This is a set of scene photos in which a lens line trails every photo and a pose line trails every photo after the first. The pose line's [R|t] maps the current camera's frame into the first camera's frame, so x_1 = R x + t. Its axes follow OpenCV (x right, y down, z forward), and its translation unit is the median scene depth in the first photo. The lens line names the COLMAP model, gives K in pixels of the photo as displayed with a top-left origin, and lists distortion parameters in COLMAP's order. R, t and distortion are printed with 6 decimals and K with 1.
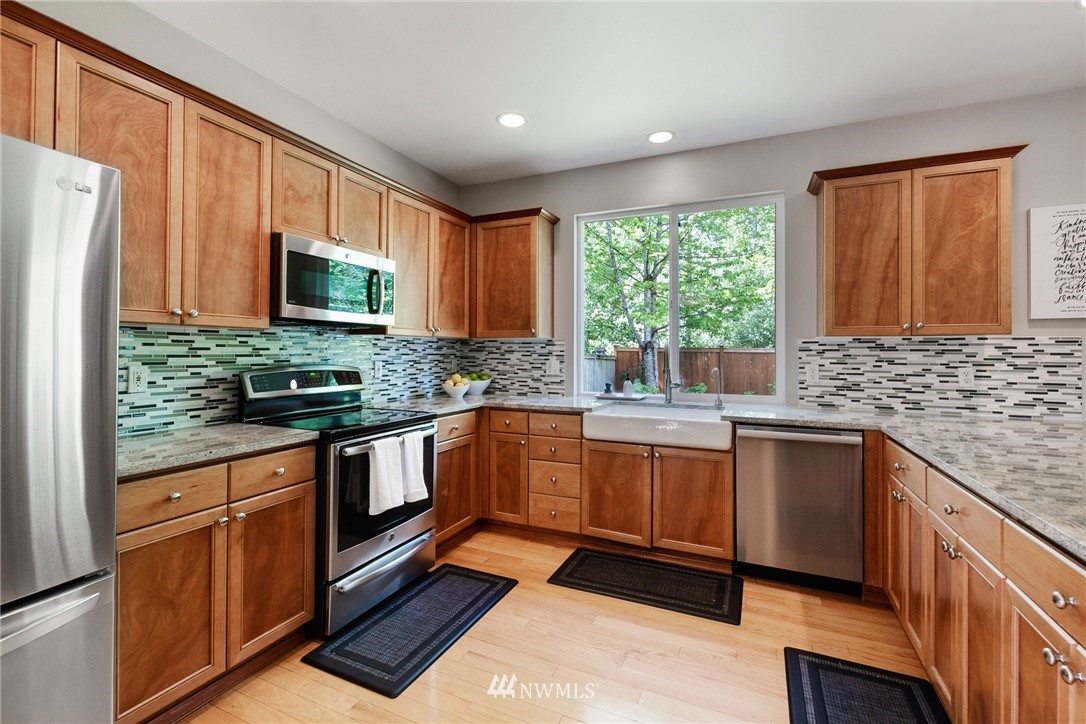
lens RADIAL K [[476.3, 0, 540.4], [0, 476.3, 346.6], [0, 0, 1]] dist [0.006712, -0.003522]
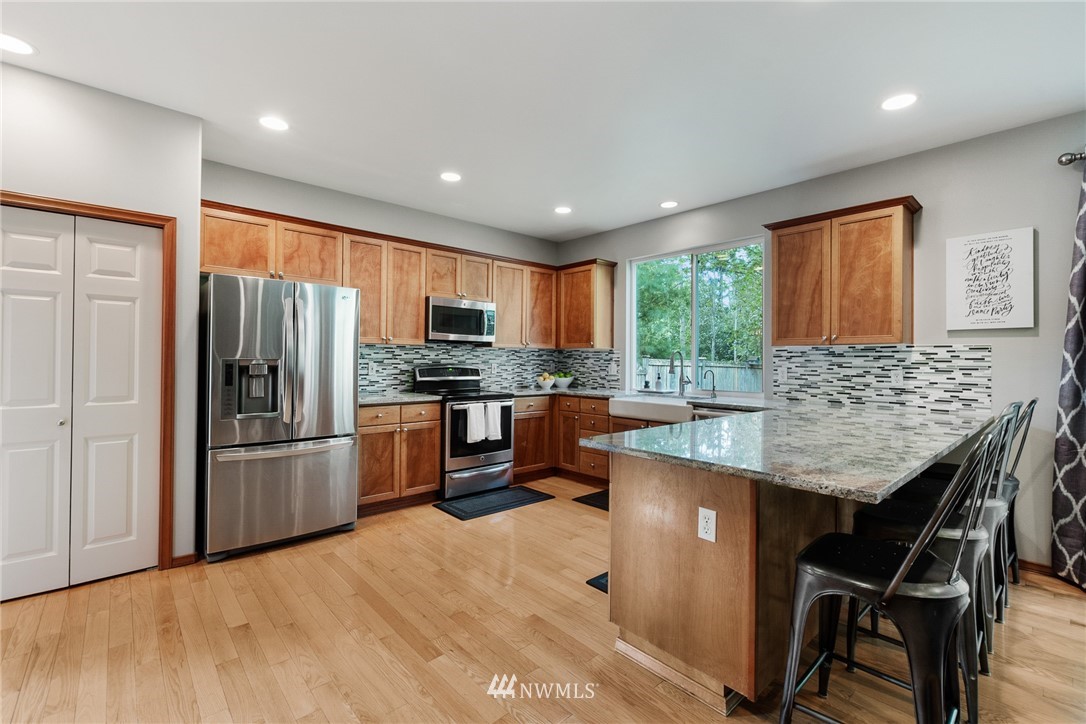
lens RADIAL K [[476.3, 0, 536.5], [0, 476.3, 354.4], [0, 0, 1]] dist [0.006712, -0.003522]
pose [[0.912891, -0.002081, -0.408198, 0.558524], [0.000061, 0.999988, -0.004964, 0.009560], [0.408203, 0.004507, 0.912880, -0.519846]]
